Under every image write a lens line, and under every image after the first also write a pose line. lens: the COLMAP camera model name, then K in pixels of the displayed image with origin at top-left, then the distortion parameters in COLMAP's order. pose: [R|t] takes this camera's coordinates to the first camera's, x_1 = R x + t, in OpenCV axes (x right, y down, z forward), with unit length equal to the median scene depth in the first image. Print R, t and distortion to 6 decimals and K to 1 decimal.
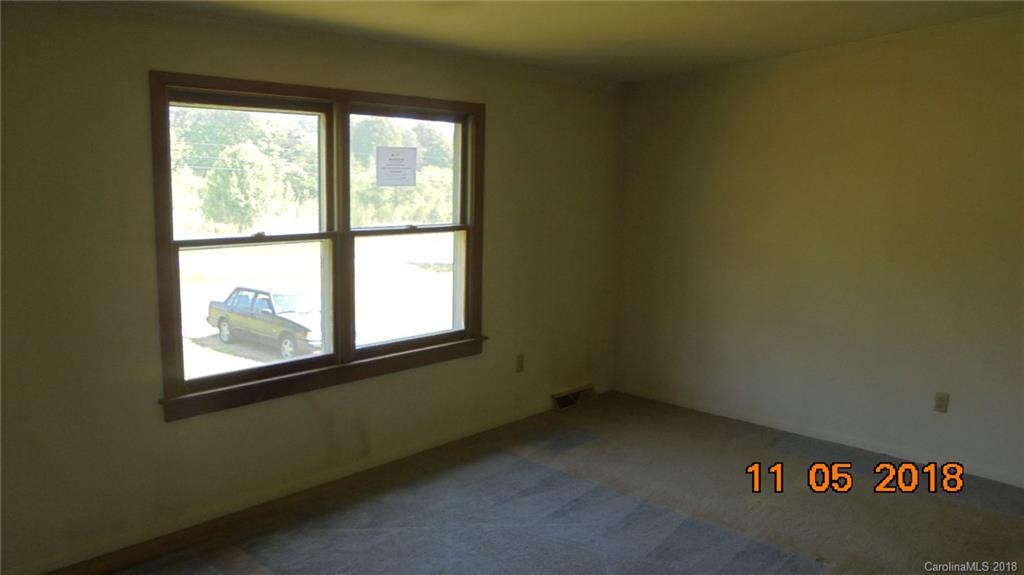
lens RADIAL K [[873.1, 0, 512.4], [0, 873.1, 309.4], [0, 0, 1]] dist [0.056077, 0.001777]
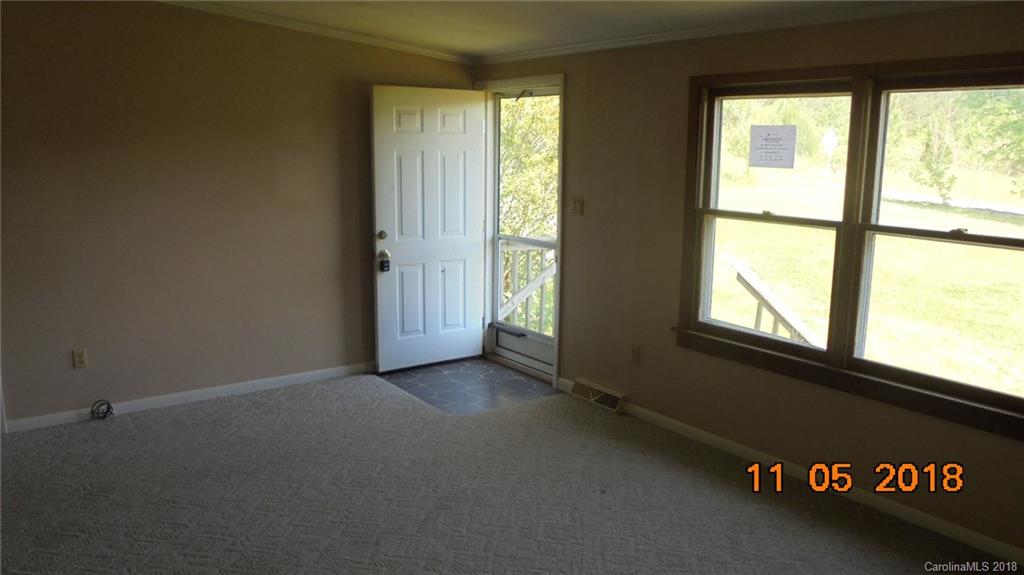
lens RADIAL K [[828.1, 0, 512.0], [0, 828.1, 287.5], [0, 0, 1]] dist [-0.004581, -0.003877]
pose [[-0.217923, 0.149779, -0.964405, 0.731938], [-0.188096, 0.963182, 0.192092, -0.126723], [0.957669, 0.223262, -0.181726, 0.858428]]
